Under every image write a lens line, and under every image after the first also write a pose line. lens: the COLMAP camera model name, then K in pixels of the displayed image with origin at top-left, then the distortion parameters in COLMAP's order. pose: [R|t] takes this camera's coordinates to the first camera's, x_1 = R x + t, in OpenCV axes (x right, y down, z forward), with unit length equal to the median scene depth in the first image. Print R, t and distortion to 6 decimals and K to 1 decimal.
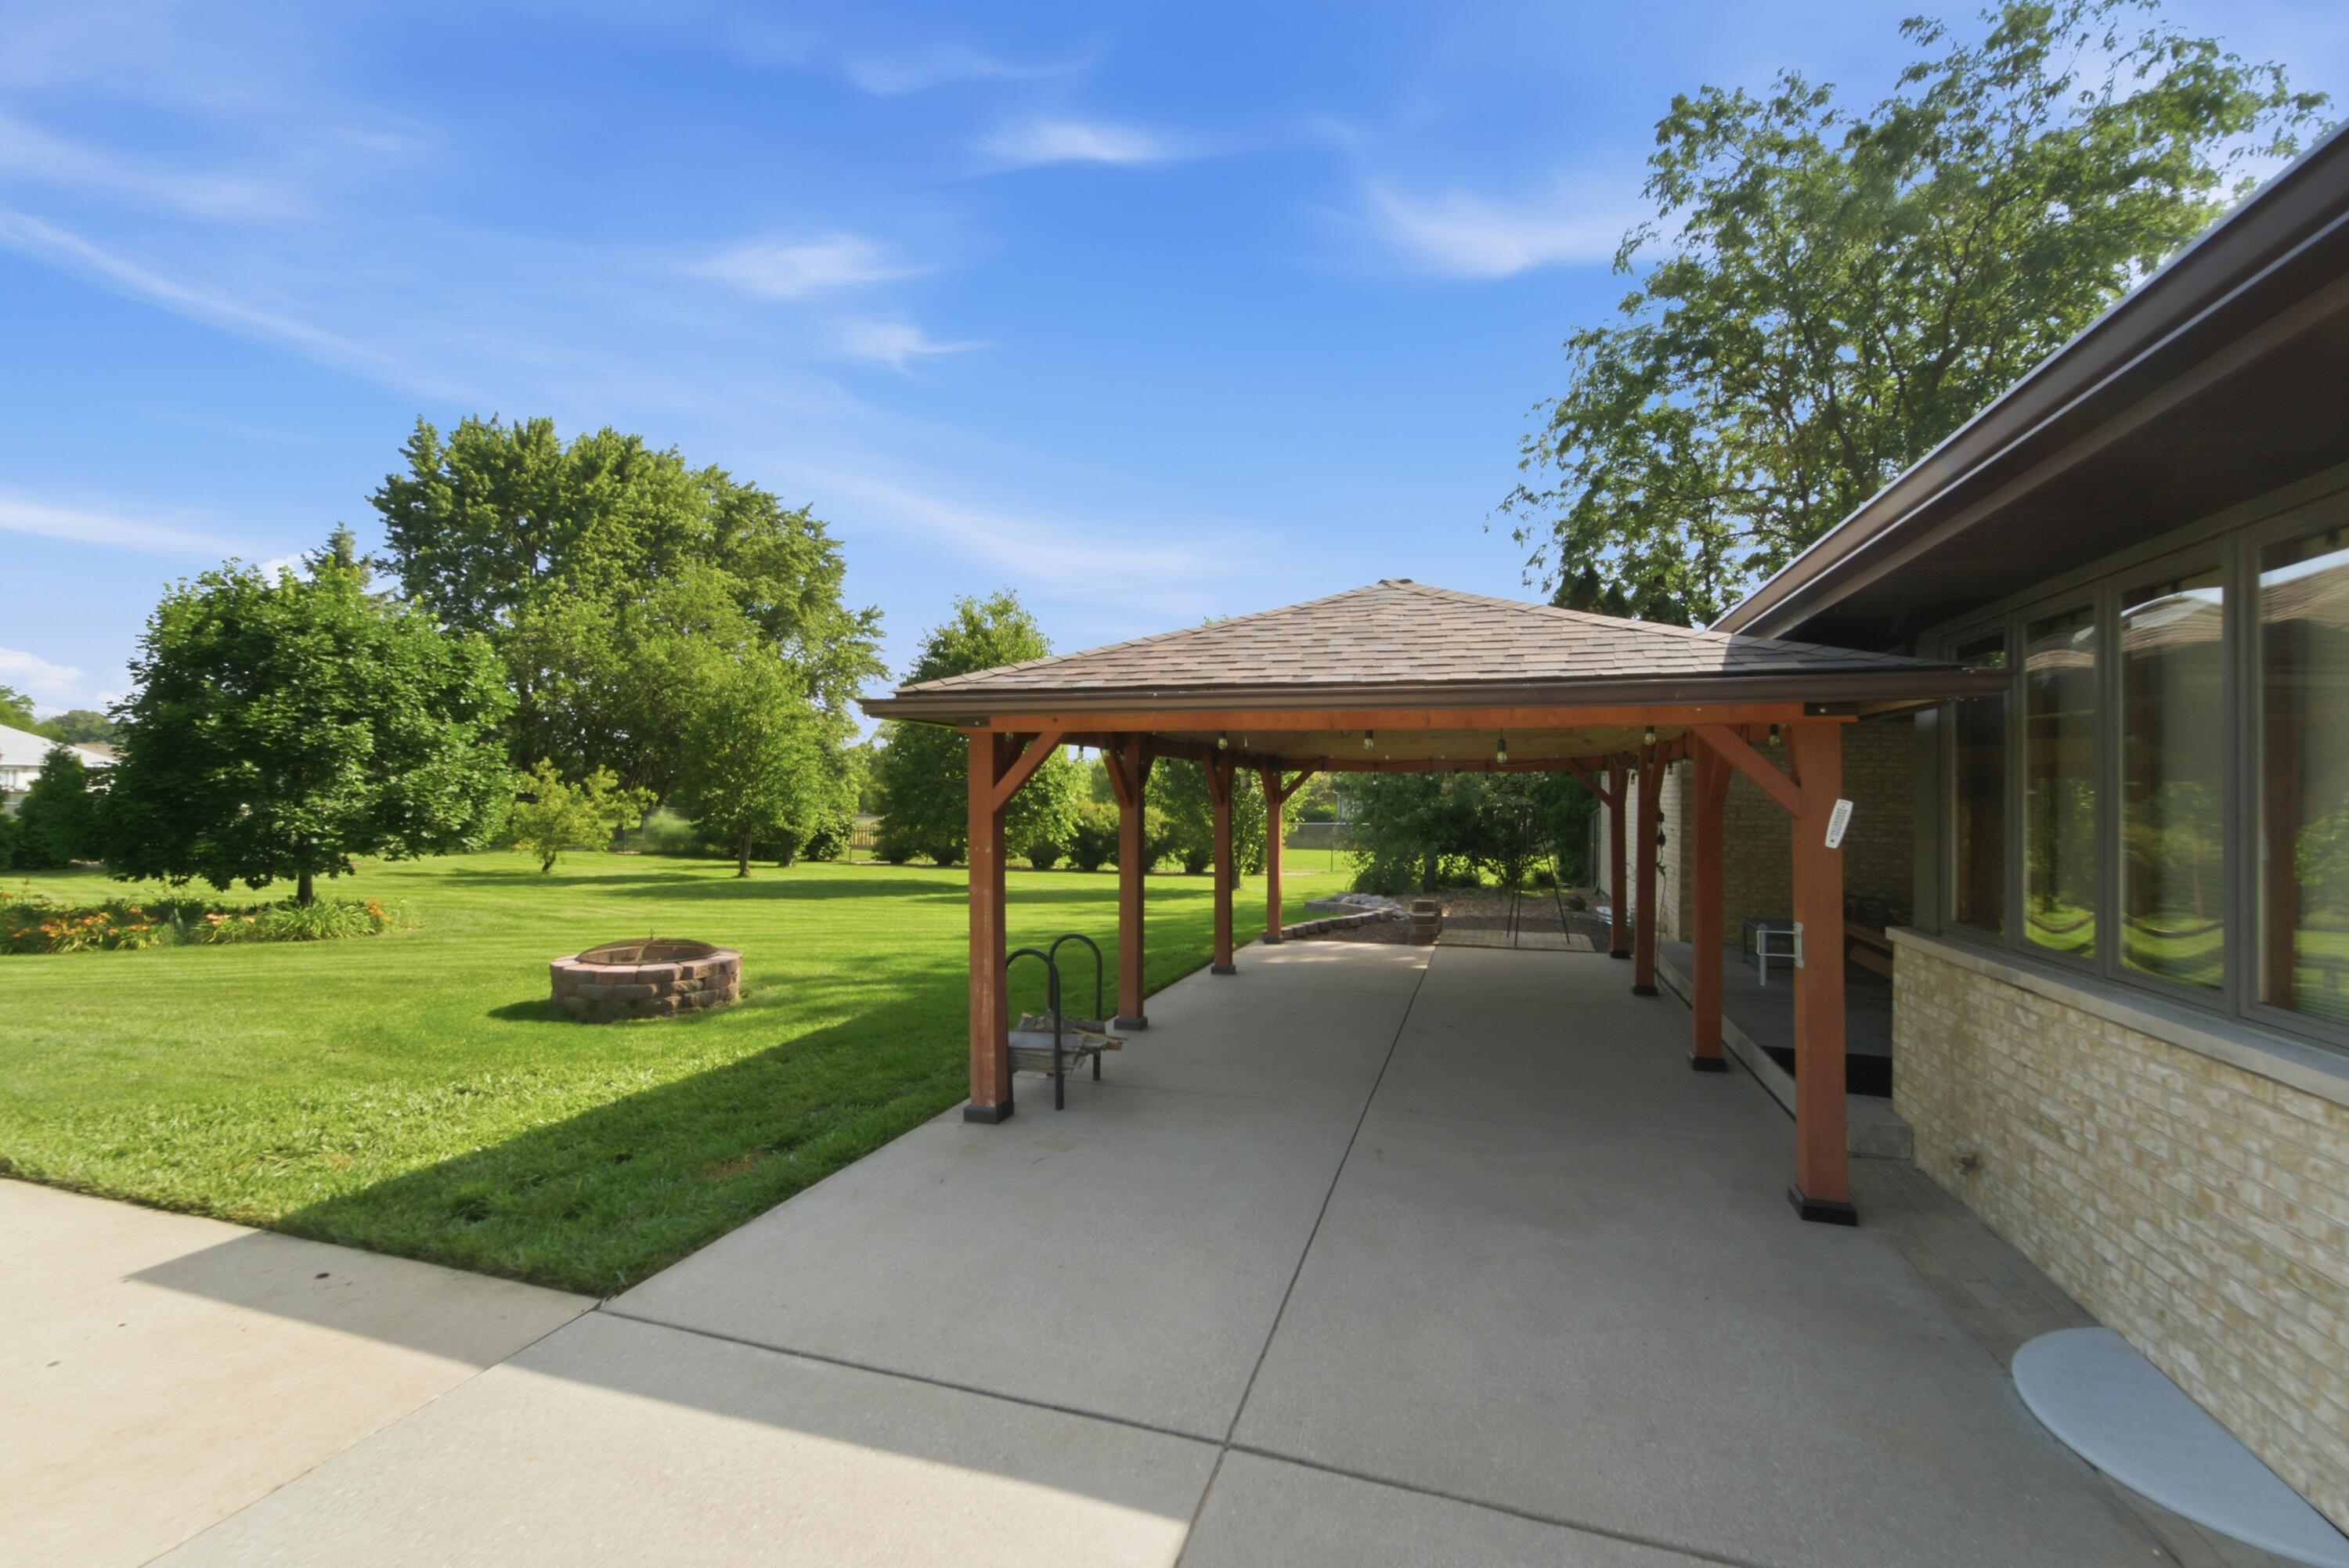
lens RADIAL K [[999.0, 0, 1182.2], [0, 999.0, 773.9], [0, 0, 1]] dist [0.002347, 0.000555]
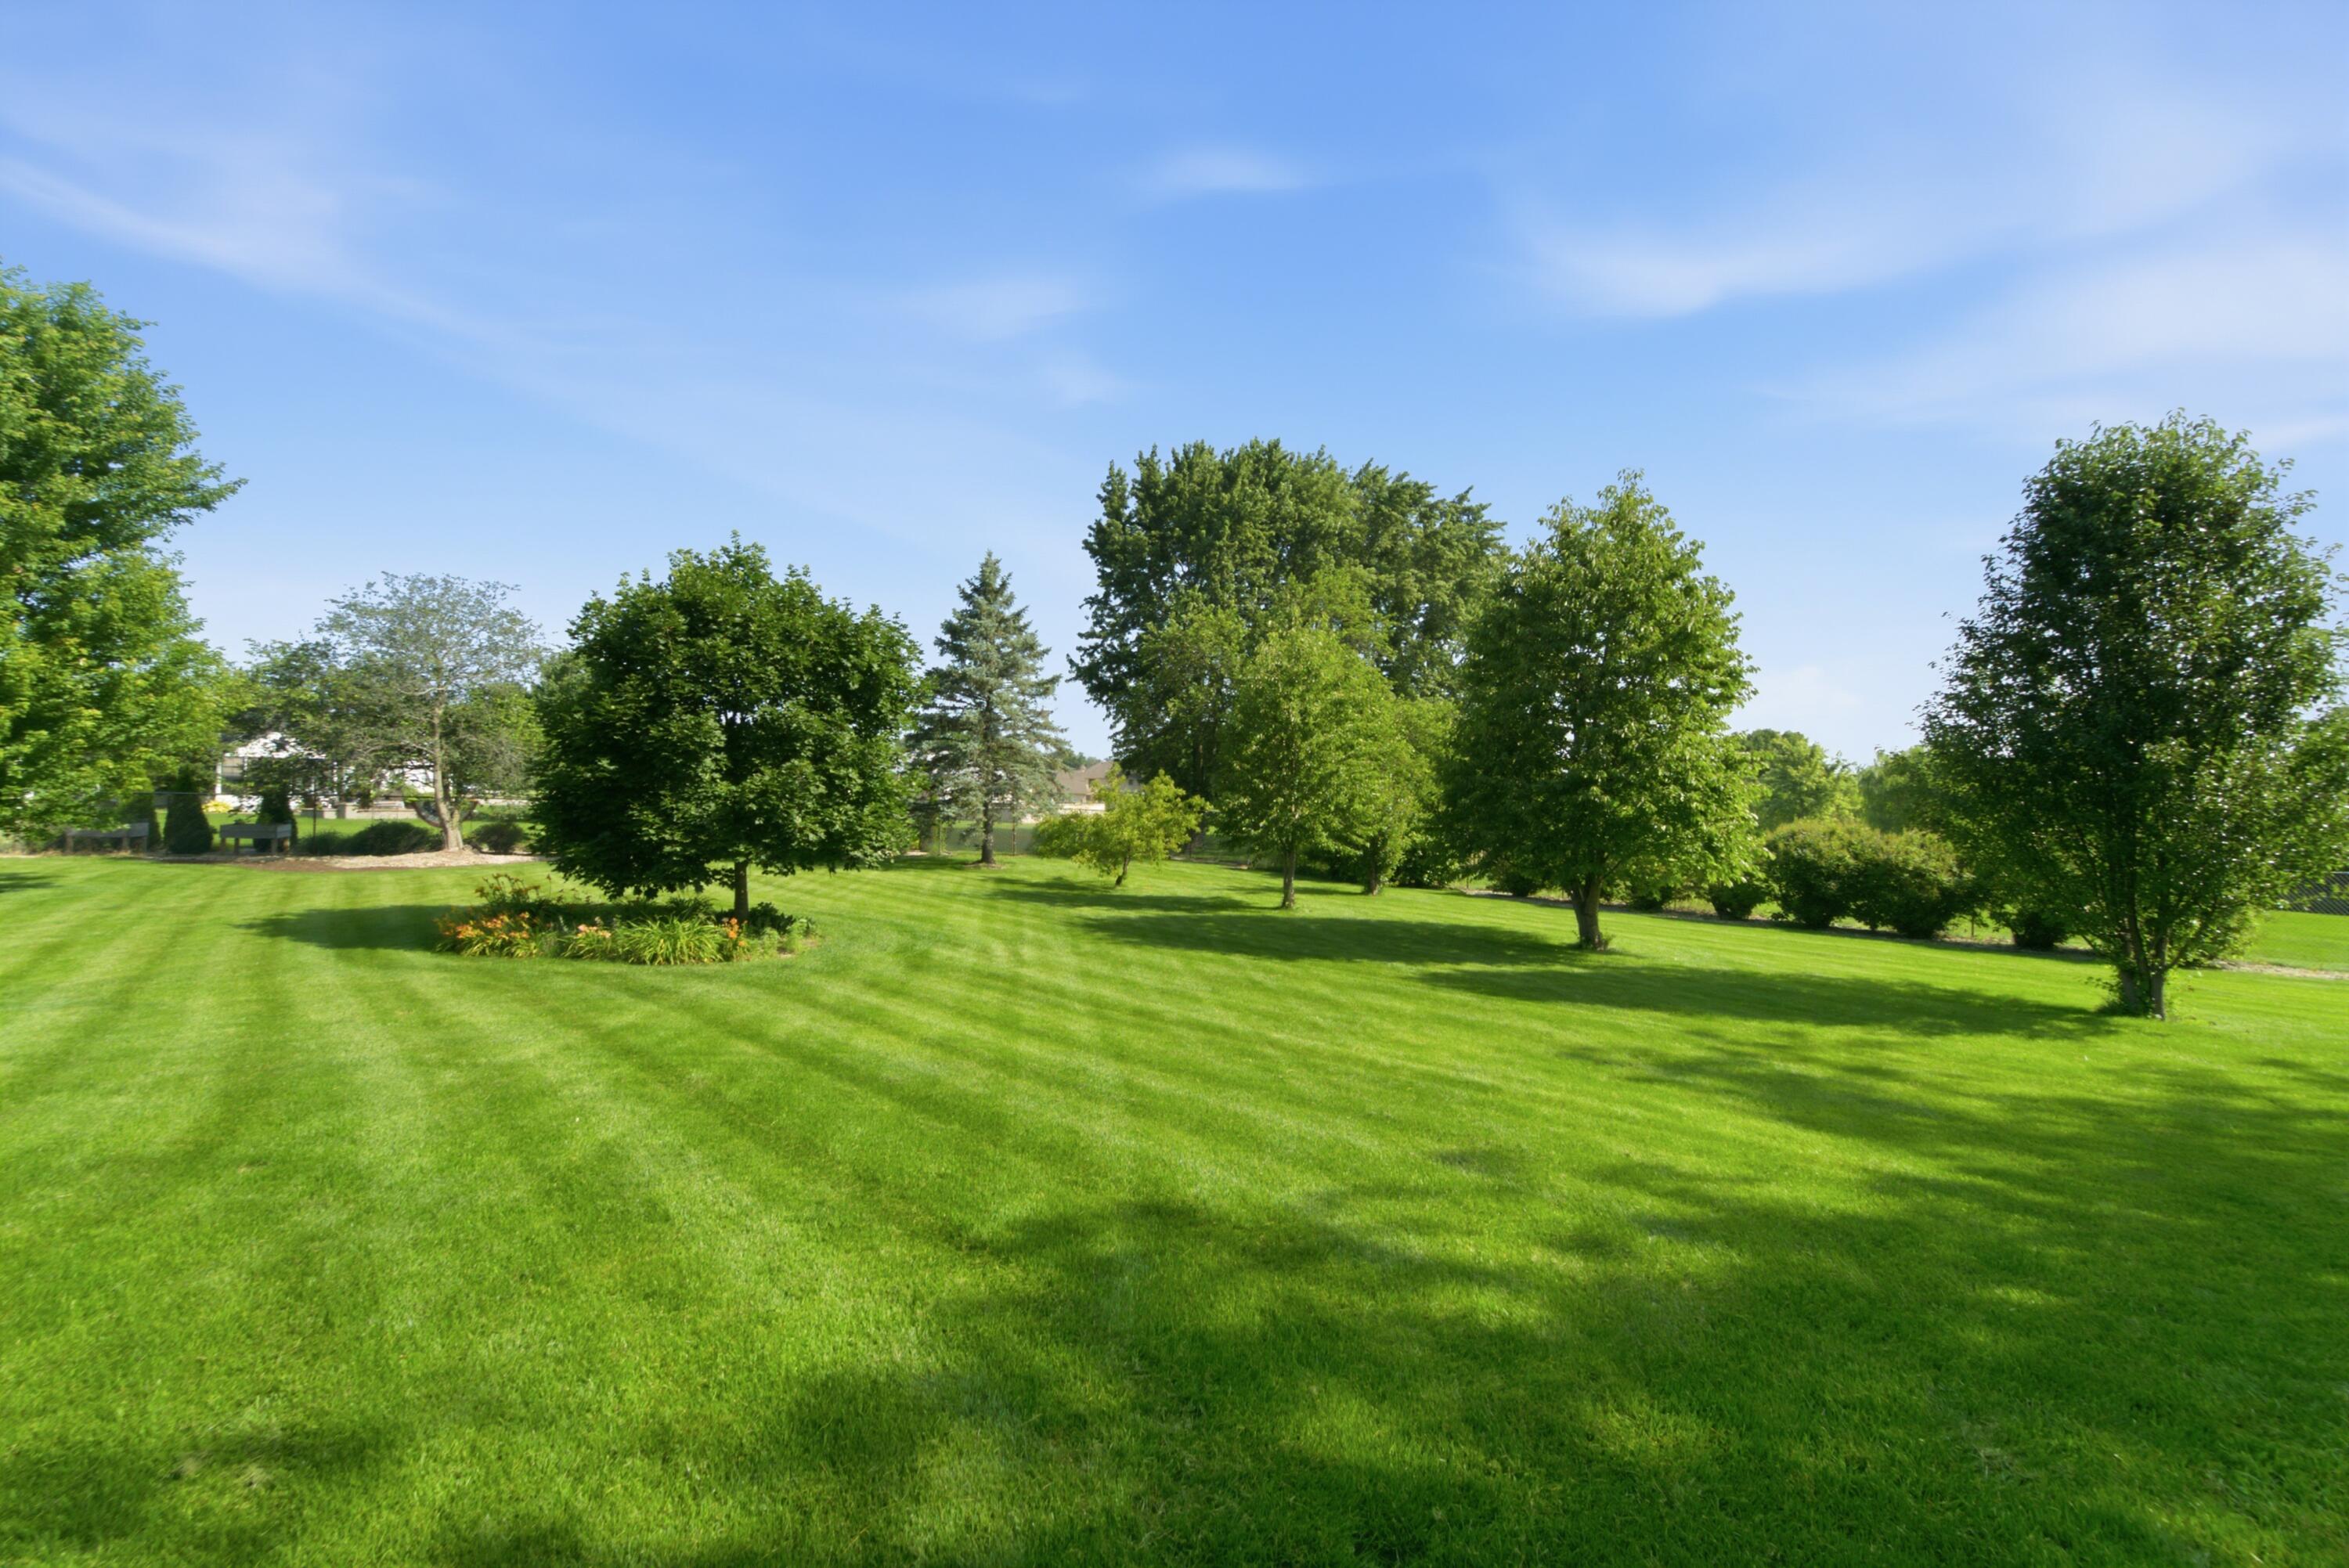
lens RADIAL K [[953.3, 0, 1209.1], [0, 953.3, 787.1], [0, 0, 1]] dist [-0.023291, 0.009562]
pose [[0.759292, -0.005169, -0.650730, 0.016499], [0.003275, 0.999986, -0.004122, 0.010447], [0.650742, 0.000998, 0.759298, 0.403601]]
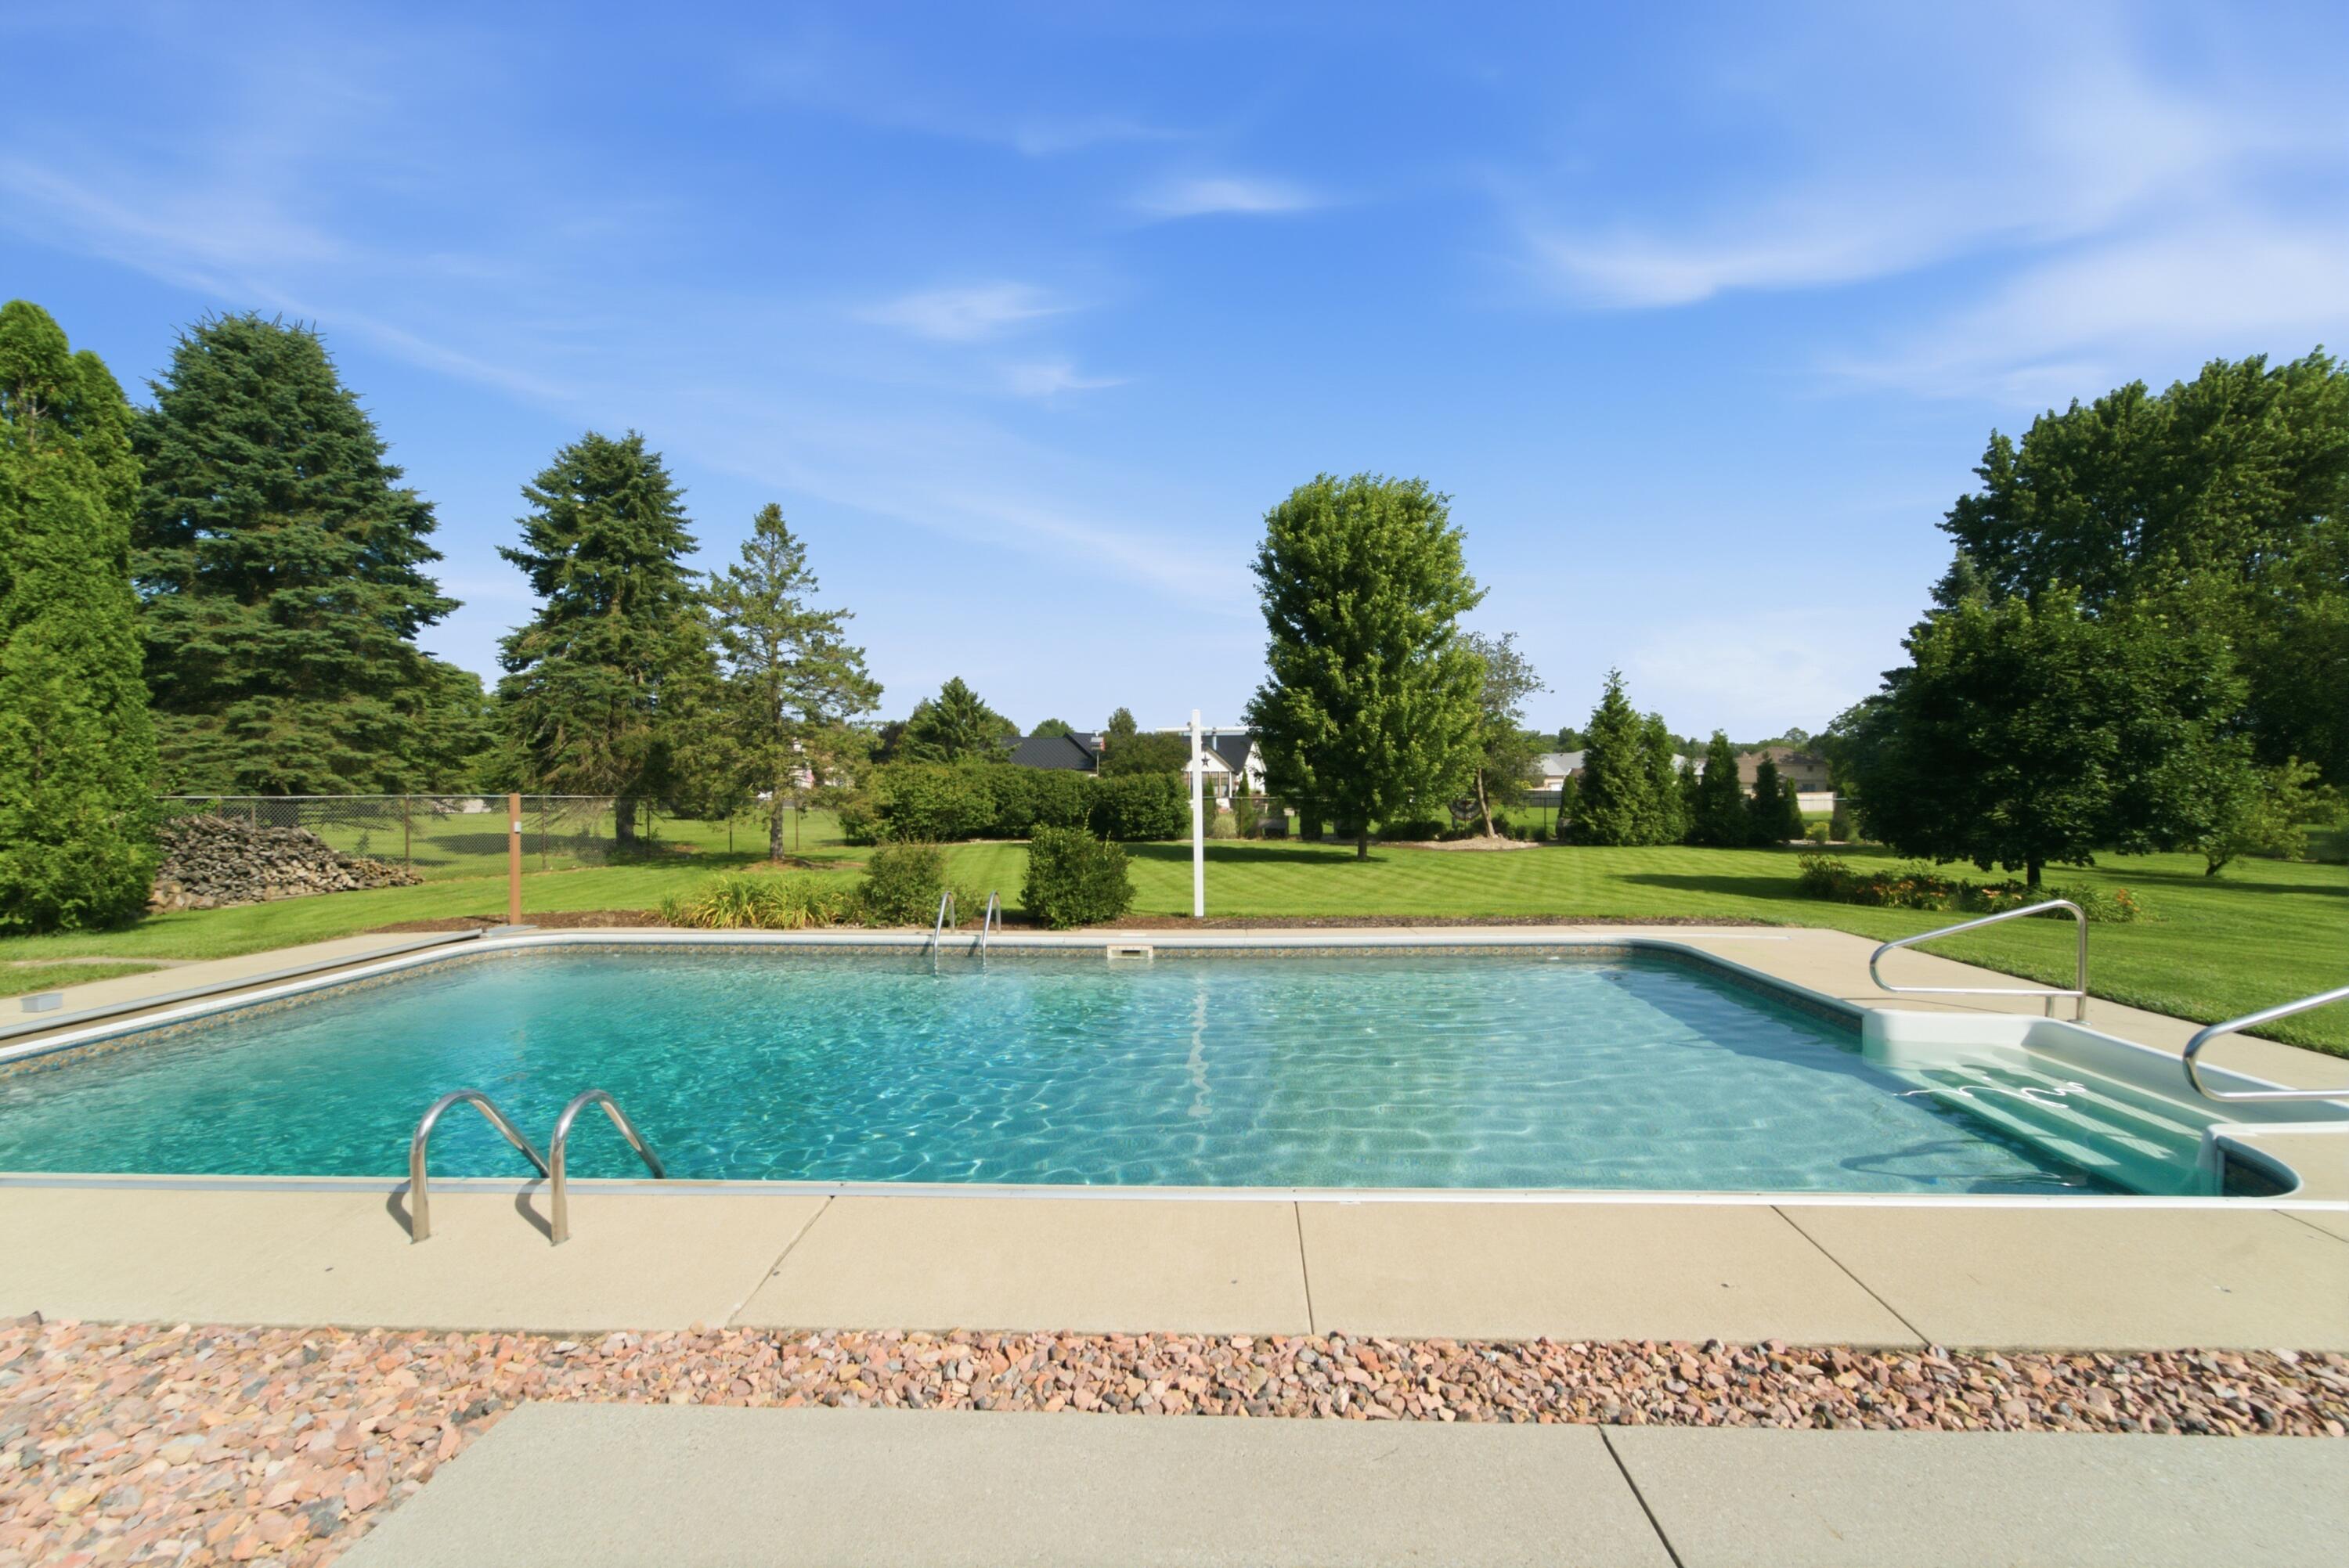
lens RADIAL K [[950.8, 0, 1174.5], [0, 950.8, 784.0], [0, 0, 1]] dist [0.000881, -0.000113]
pose [[0.267295, -0.015845, -0.963484, -0.056421], [0.026705, 0.999603, -0.009030, -0.003675], [0.963245, -0.023316, 0.267612, -0.156618]]
